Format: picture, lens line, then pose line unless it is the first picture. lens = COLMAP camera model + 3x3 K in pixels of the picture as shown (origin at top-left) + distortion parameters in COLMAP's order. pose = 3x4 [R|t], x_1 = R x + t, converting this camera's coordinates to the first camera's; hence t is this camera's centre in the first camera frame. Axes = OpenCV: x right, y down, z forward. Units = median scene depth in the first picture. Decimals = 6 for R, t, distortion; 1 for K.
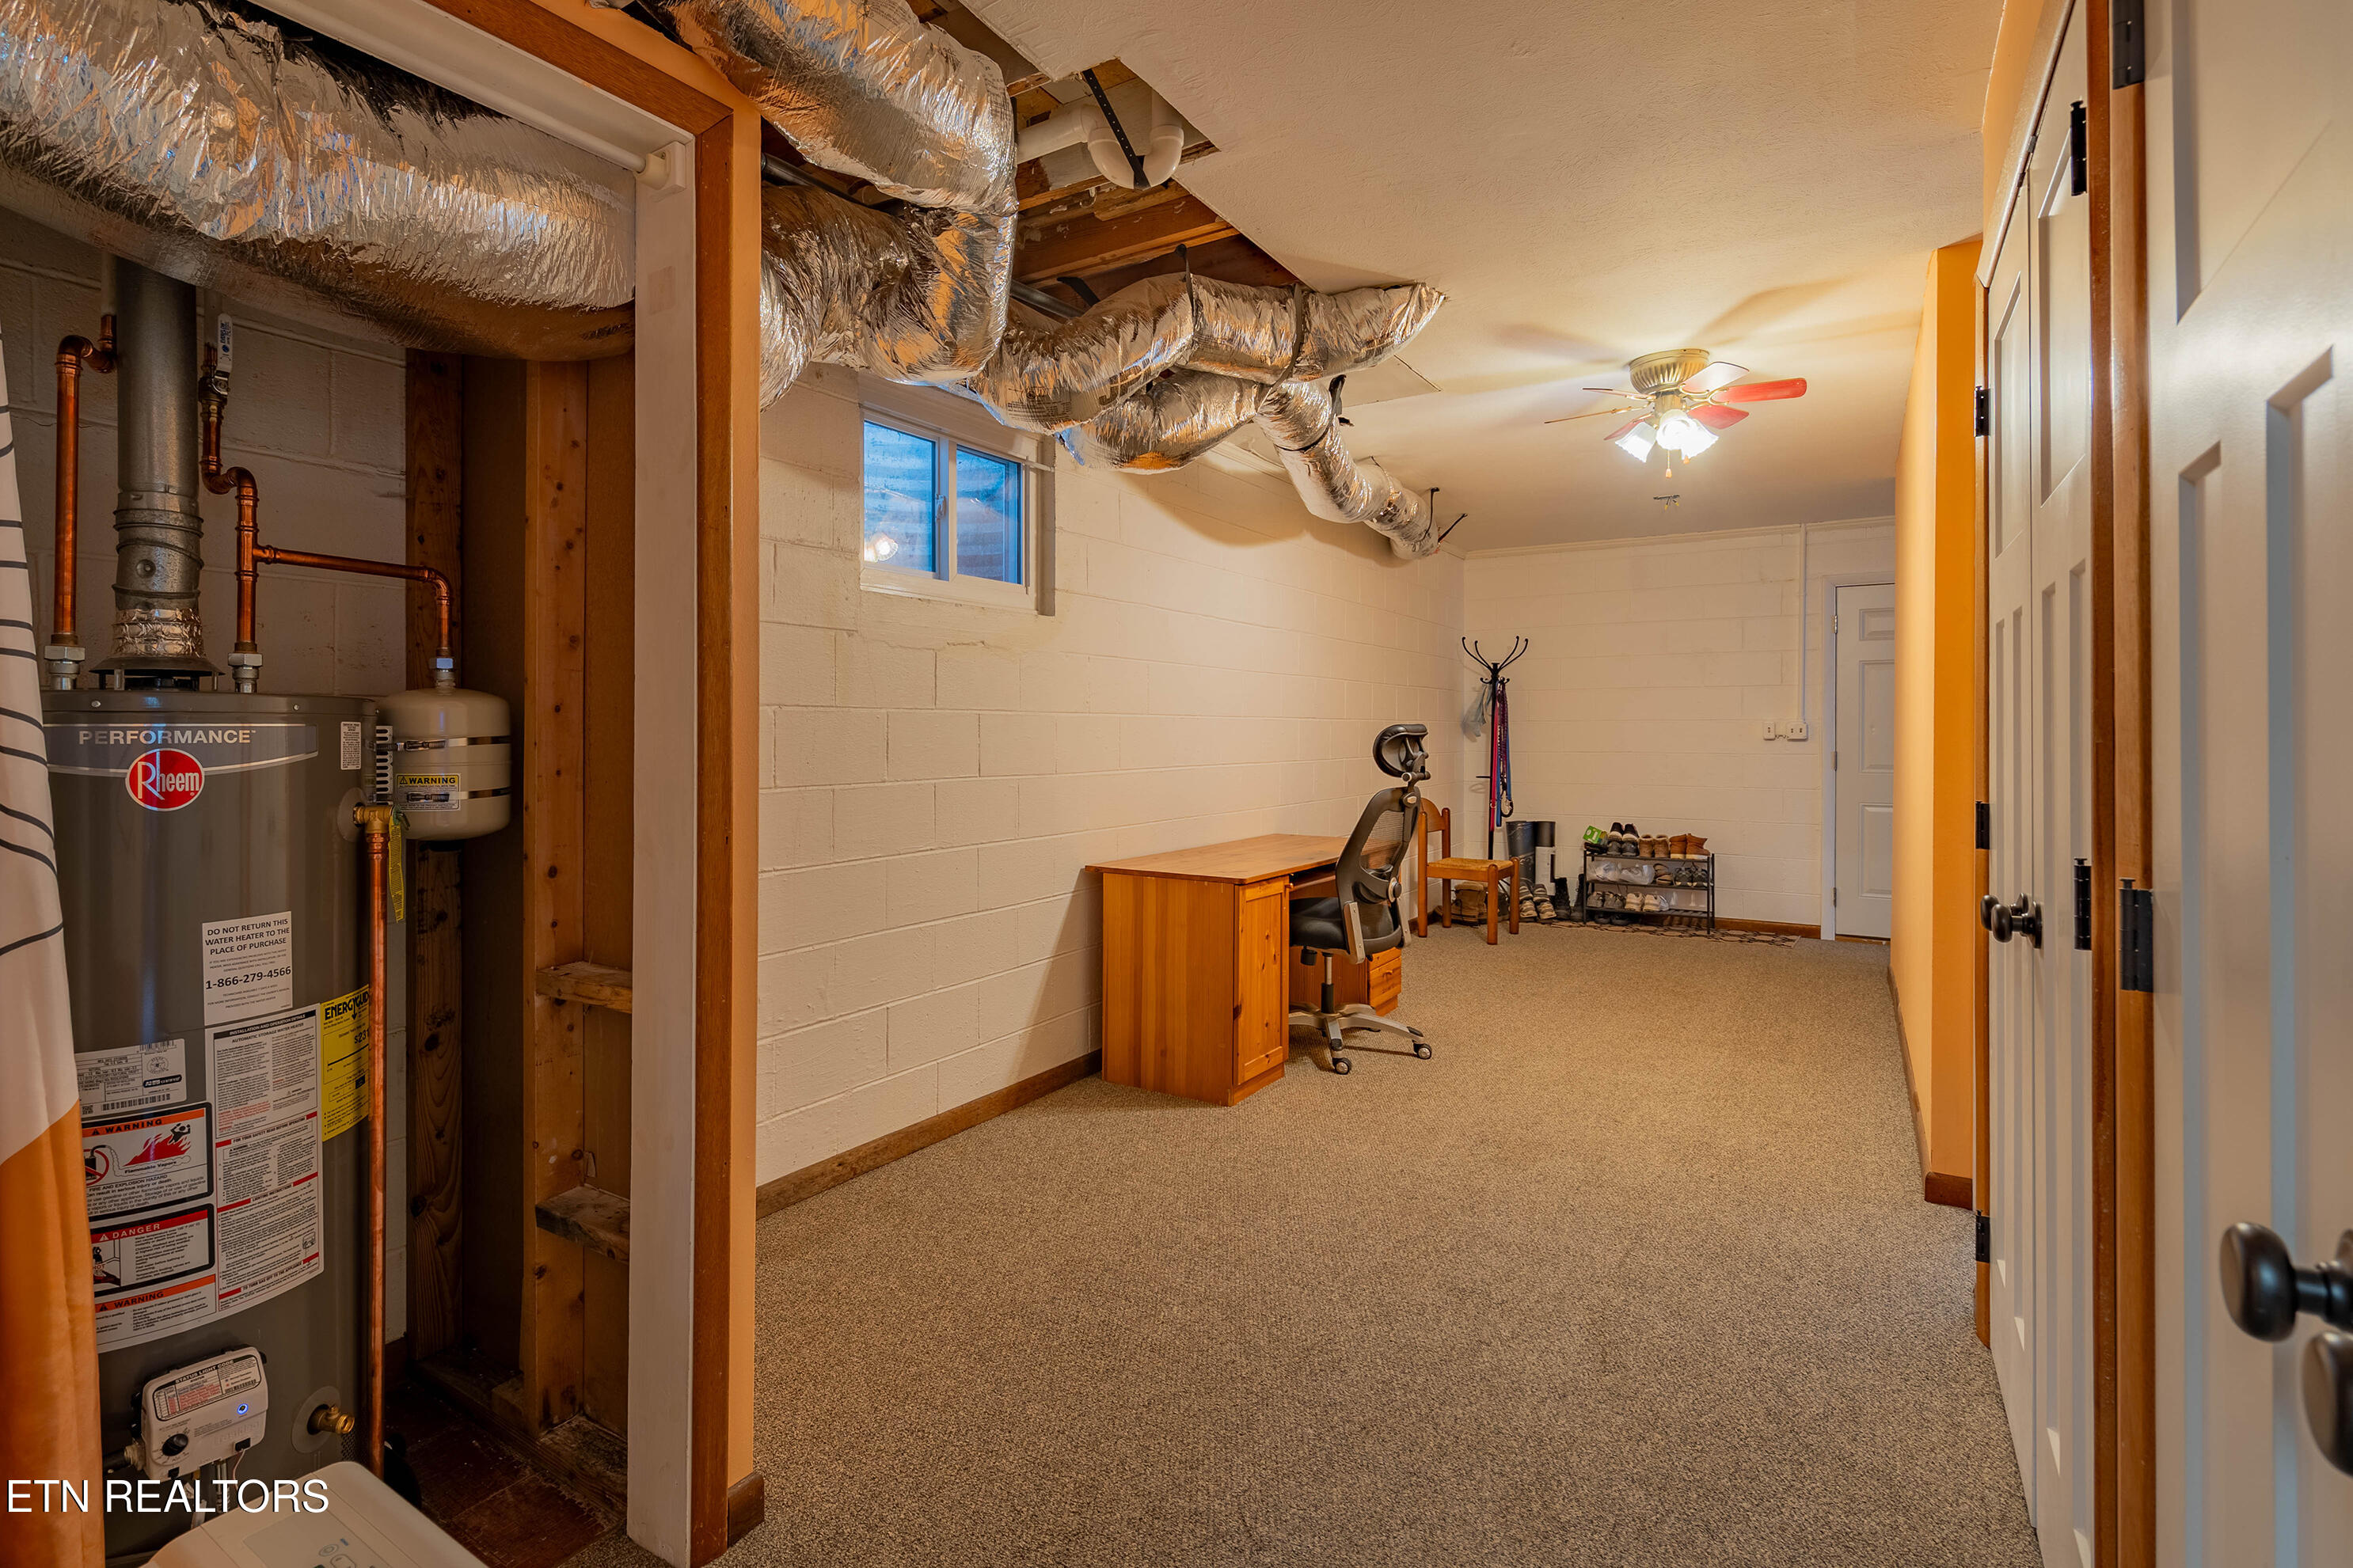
lens RADIAL K [[1105.2, 0, 1172.8], [0, 1105.2, 726.0], [0, 0, 1]] dist [-0.000023, -0.000038]
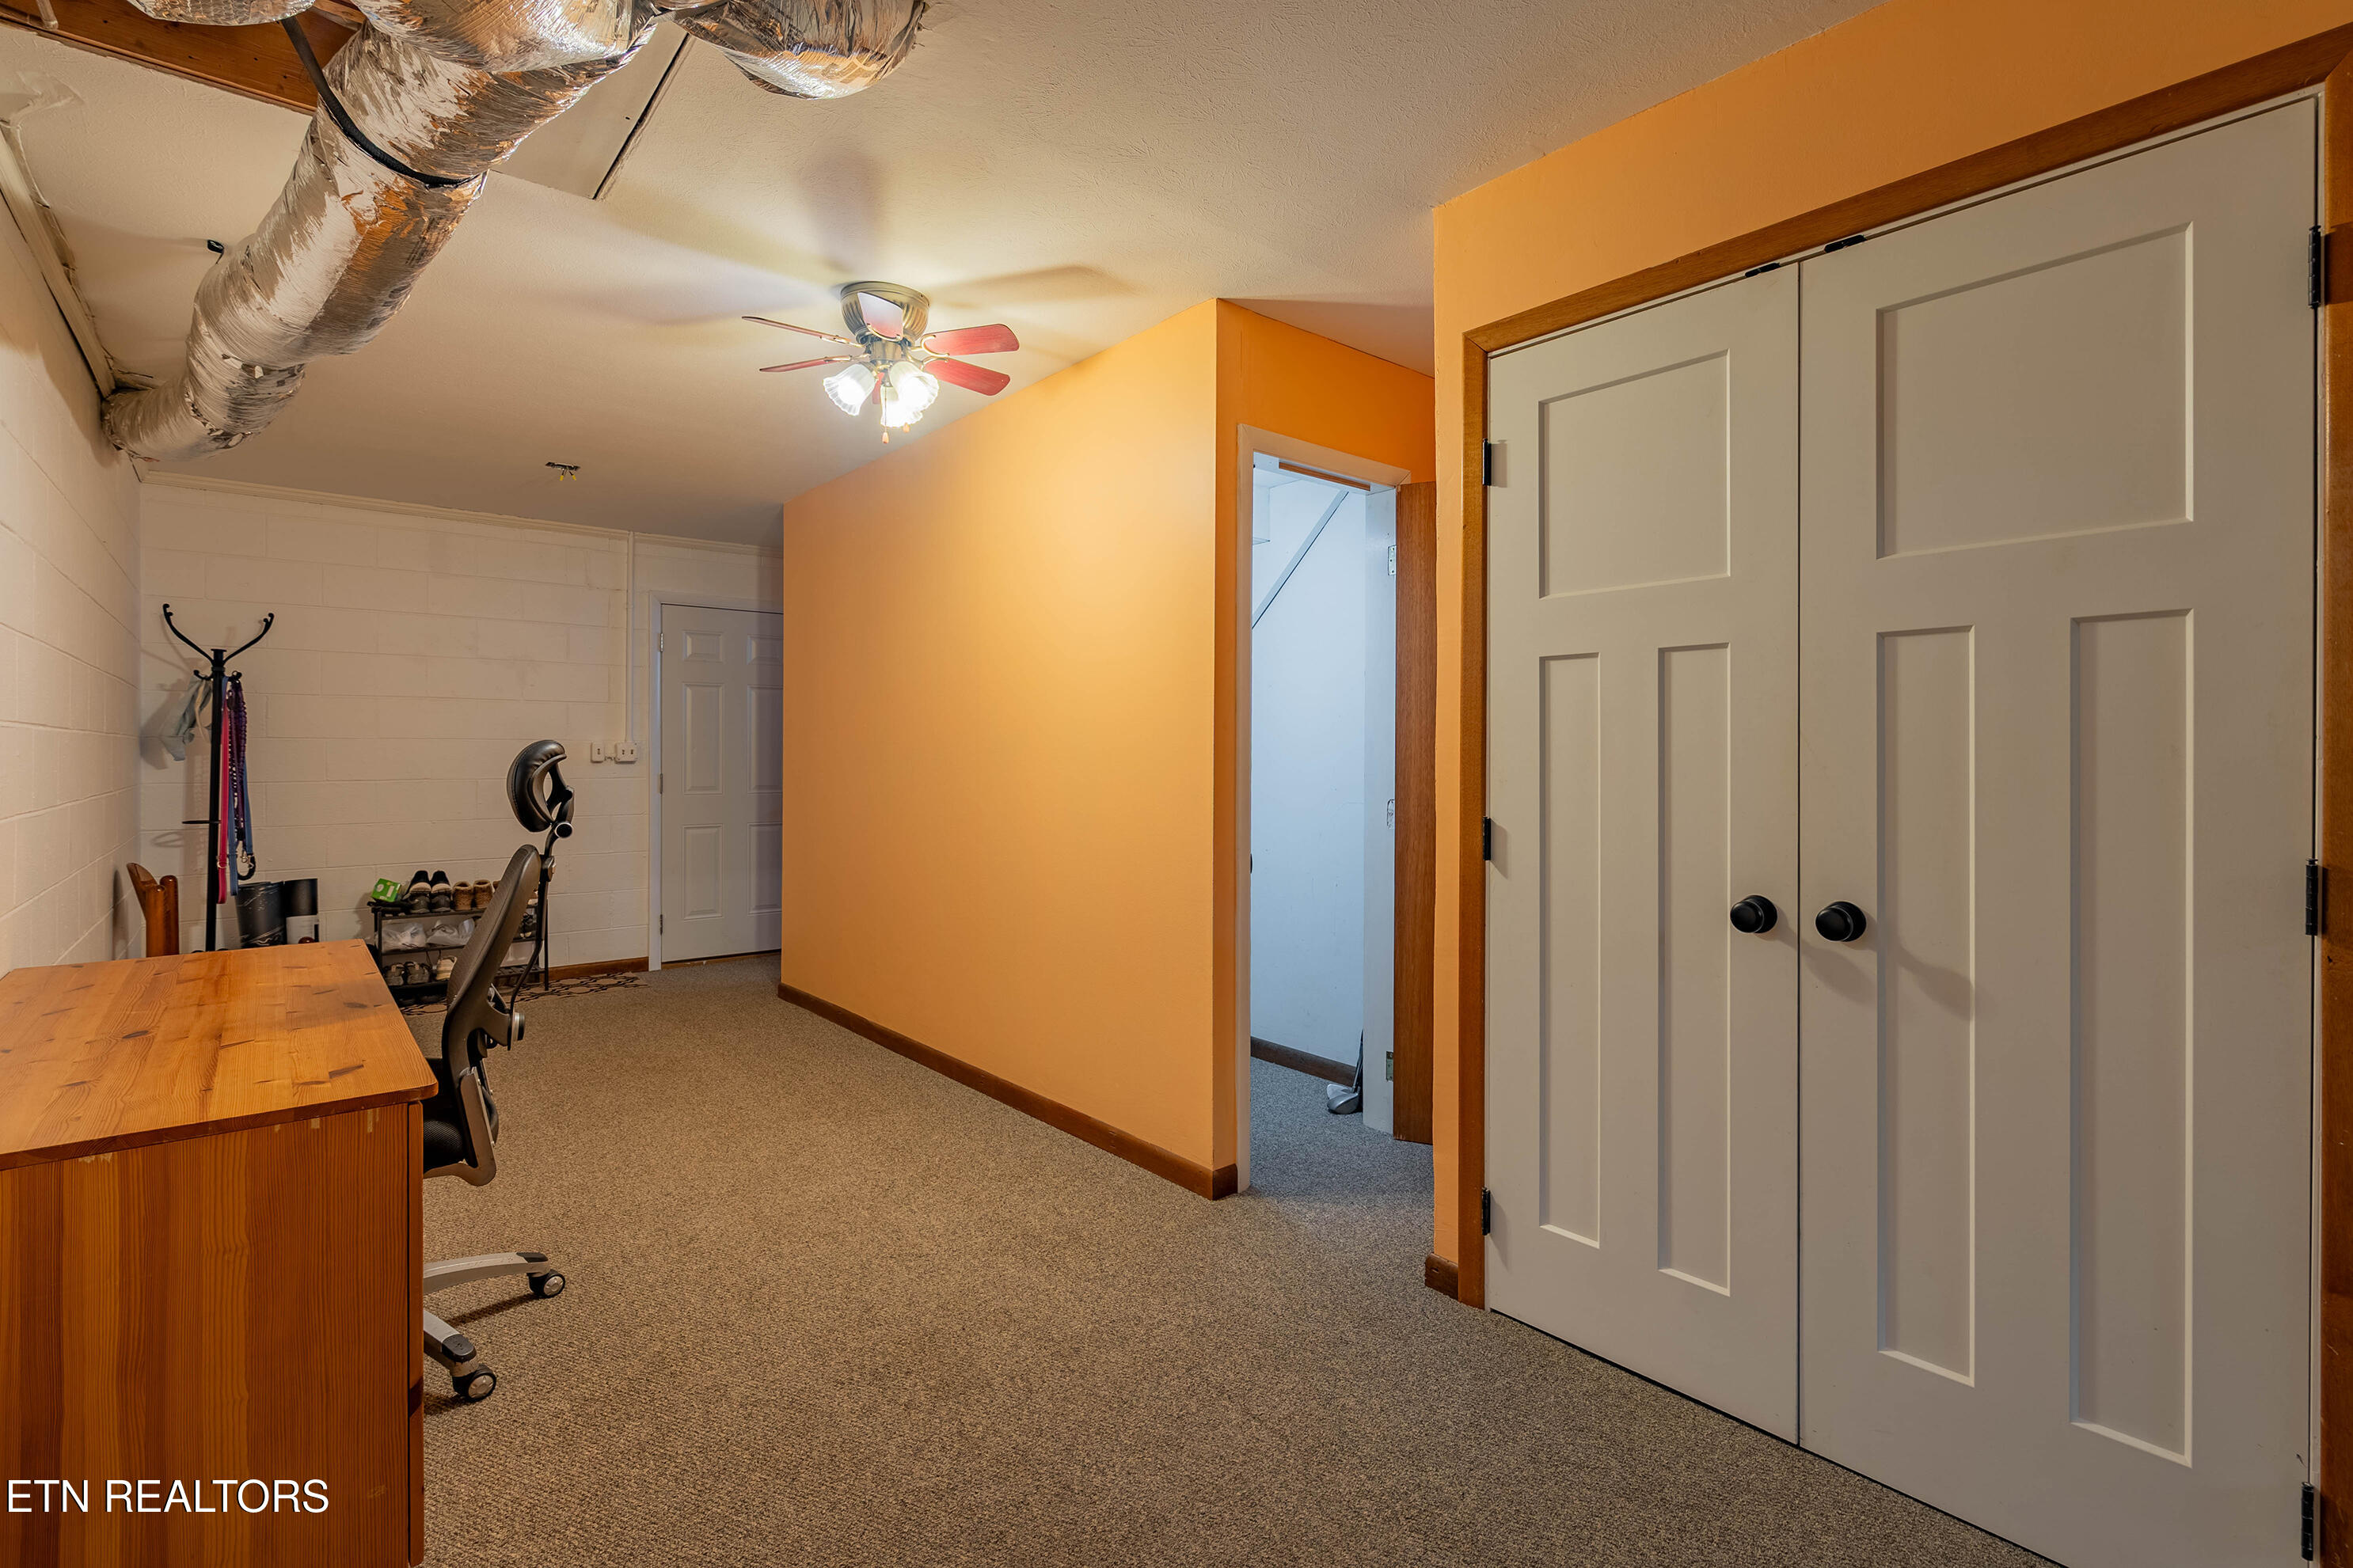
lens RADIAL K [[1049.6, 0, 1173.0], [0, 1049.6, 754.4], [0, 0, 1]] dist [-0.002175, -0.000121]
pose [[0.355325, 0.000000, 0.934743, -0.098057], [-0.006007, 0.999979, 0.002283, 0.001149], [-0.934723, -0.006426, 0.355318, 0.251800]]
